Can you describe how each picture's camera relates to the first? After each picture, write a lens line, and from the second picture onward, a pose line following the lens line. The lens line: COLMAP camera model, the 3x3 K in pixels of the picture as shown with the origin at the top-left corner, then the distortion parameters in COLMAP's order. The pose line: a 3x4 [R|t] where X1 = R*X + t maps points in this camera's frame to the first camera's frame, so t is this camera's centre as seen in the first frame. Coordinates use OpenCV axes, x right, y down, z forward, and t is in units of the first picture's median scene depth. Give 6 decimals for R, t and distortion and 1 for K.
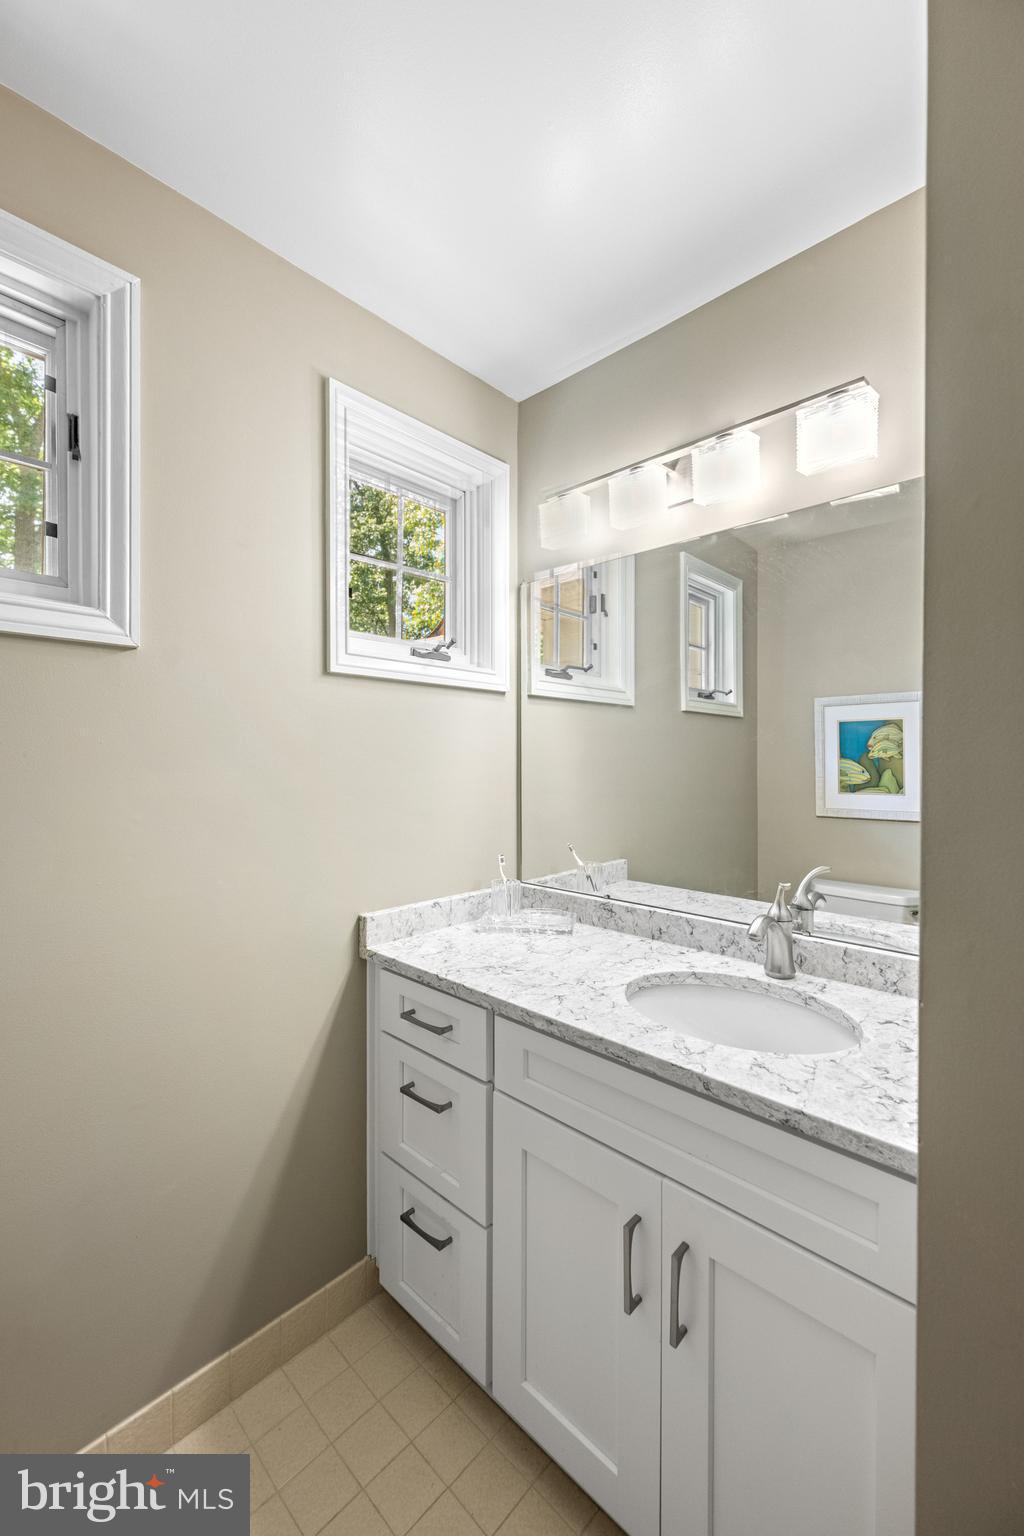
lens RADIAL K [[625.7, 0, 519.8], [0, 625.7, 760.7], [0, 0, 1]] dist [-0.005851, -0.000021]
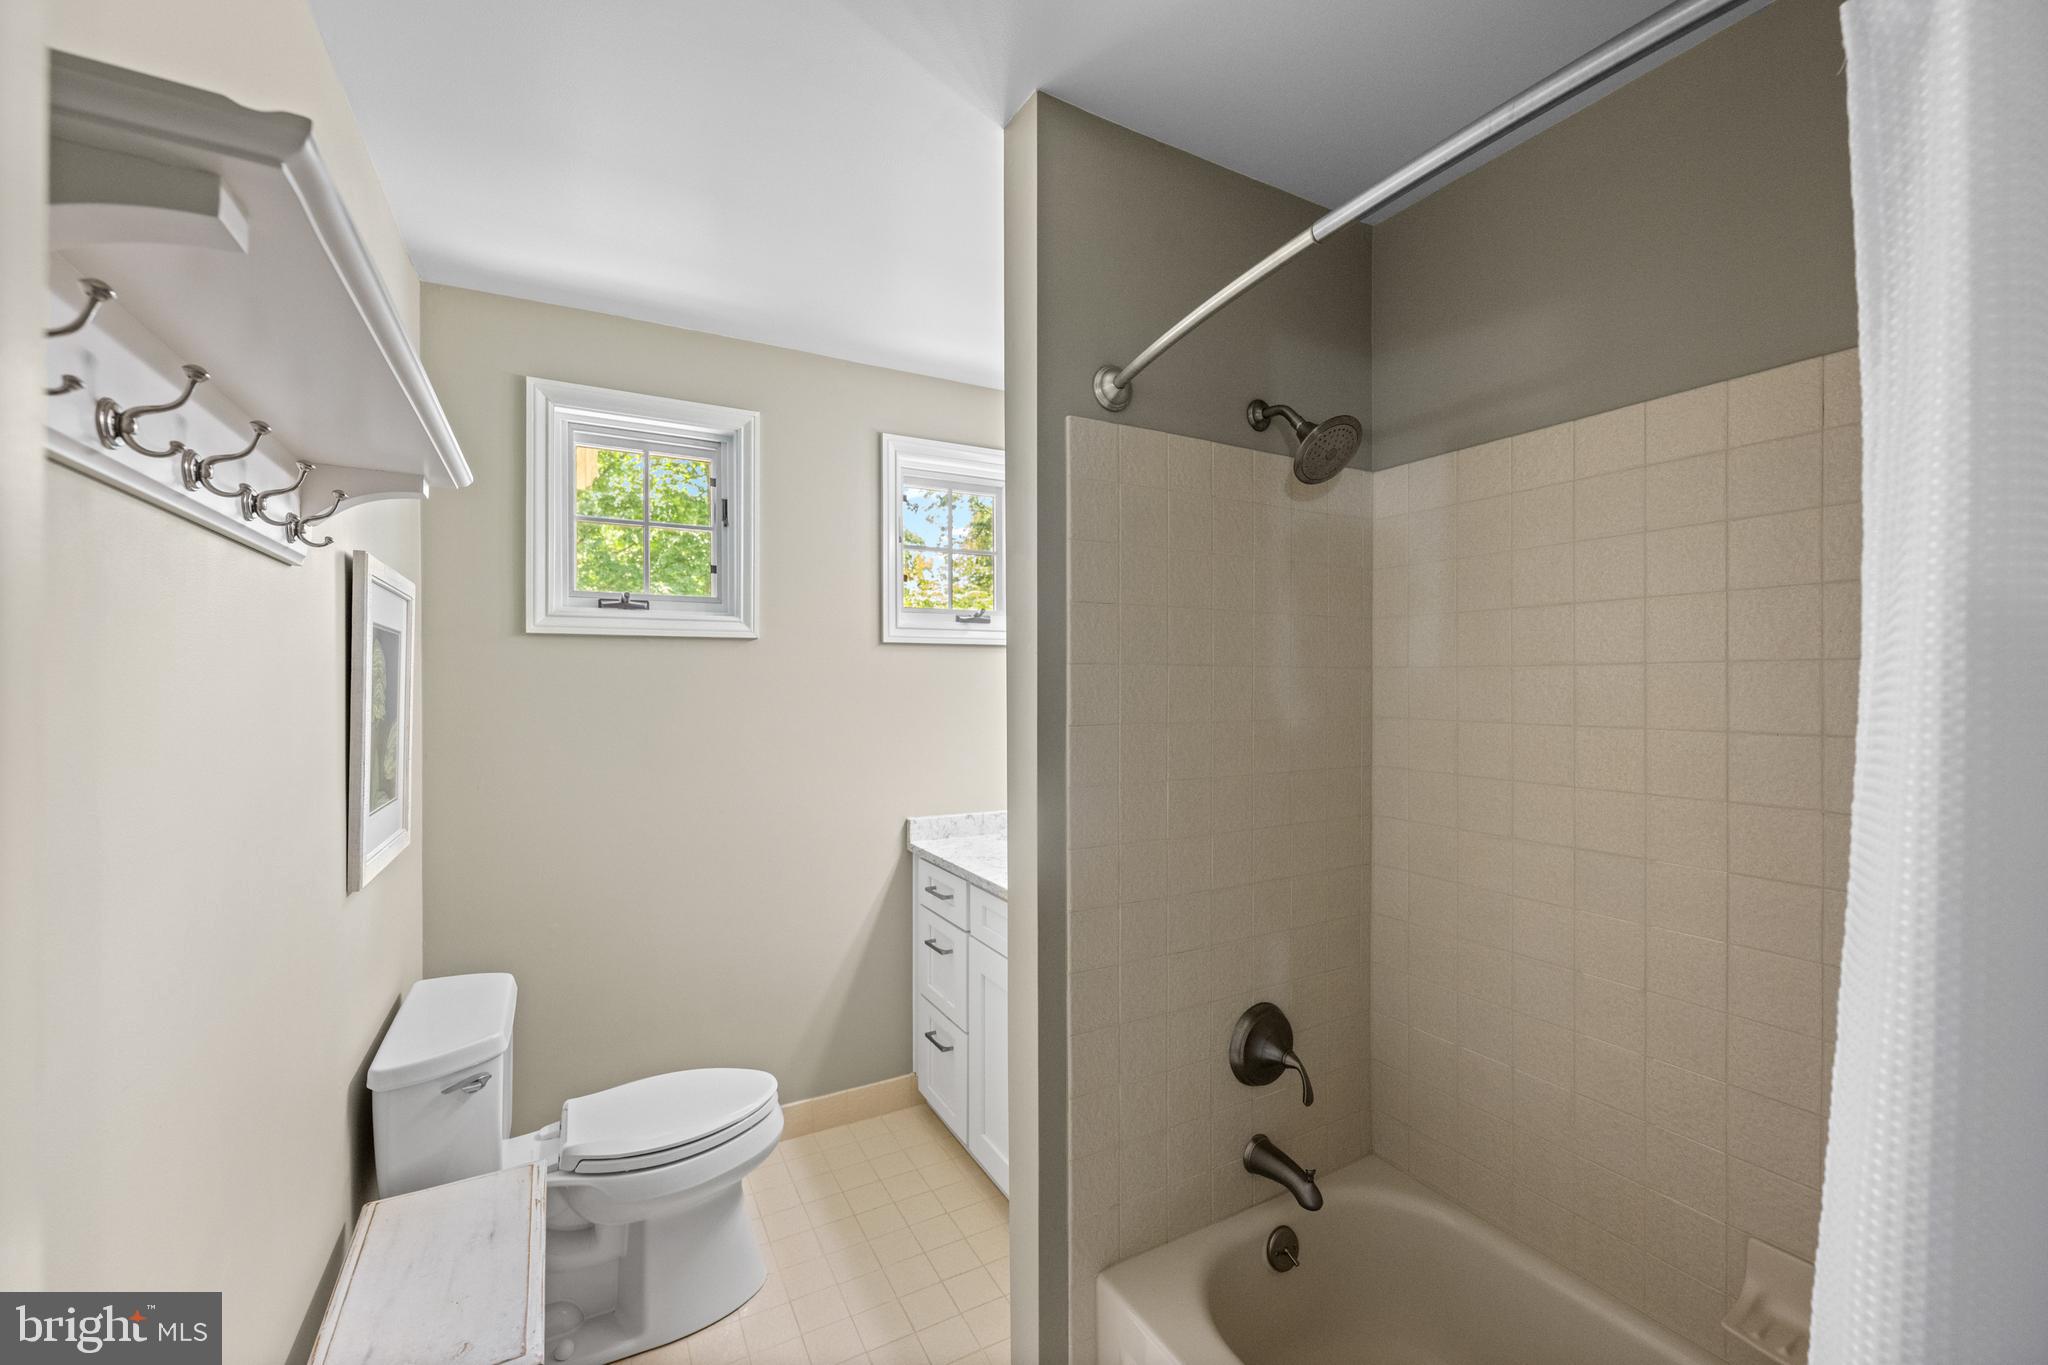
lens RADIAL K [[834.3, 0, 1018.2], [0, 834.3, 681.4], [0, 0, 1]] dist [-0.005851, -0.000021]
pose [[0.950056, 0.002290, -0.312070, 0.609515], [-0.002467, 0.999997, -0.000173, -0.058390], [0.312069, 0.000934, 0.950059, -0.733171]]
